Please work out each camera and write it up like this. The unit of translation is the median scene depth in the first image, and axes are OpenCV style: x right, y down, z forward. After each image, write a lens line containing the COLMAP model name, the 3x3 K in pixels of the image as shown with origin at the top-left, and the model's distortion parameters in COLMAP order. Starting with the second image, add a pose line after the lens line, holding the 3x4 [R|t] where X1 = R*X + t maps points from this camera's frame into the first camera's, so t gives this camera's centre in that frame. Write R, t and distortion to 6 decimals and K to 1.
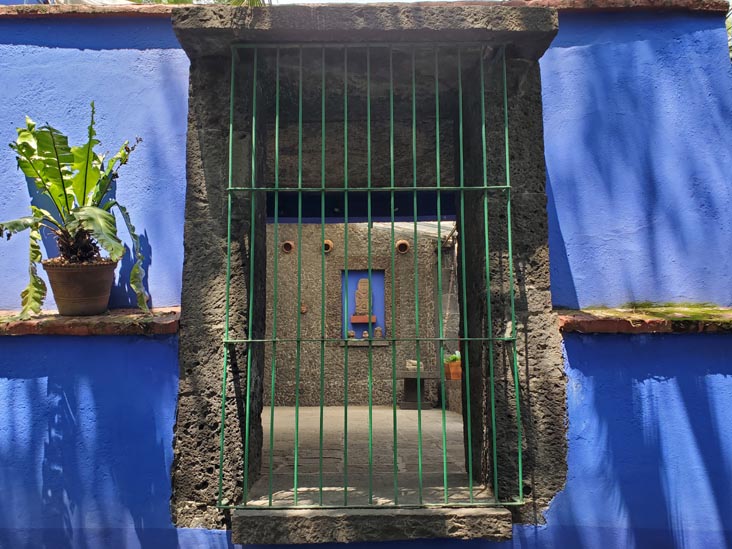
lens RADIAL K [[569.3, 0, 366.0], [0, 569.3, 274.5], [0, 0, 1]] dist [0.035695, -0.009289]
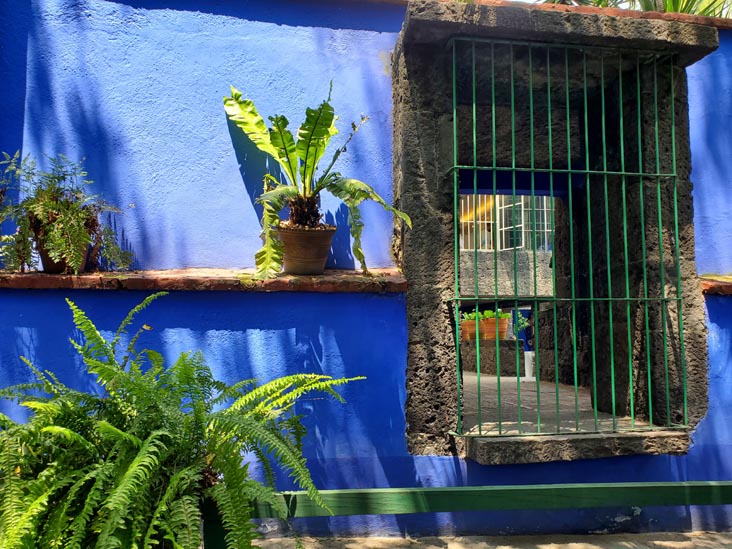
lens RADIAL K [[569.3, 0, 366.0], [0, 569.3, 274.5], [0, 0, 1]] dist [0.035695, -0.009289]
pose [[0.985883, 0.015315, 0.166733, -0.600805], [-0.025407, 0.997960, 0.058566, 0.003738], [-0.165496, -0.061975, 0.984261, -0.111505]]
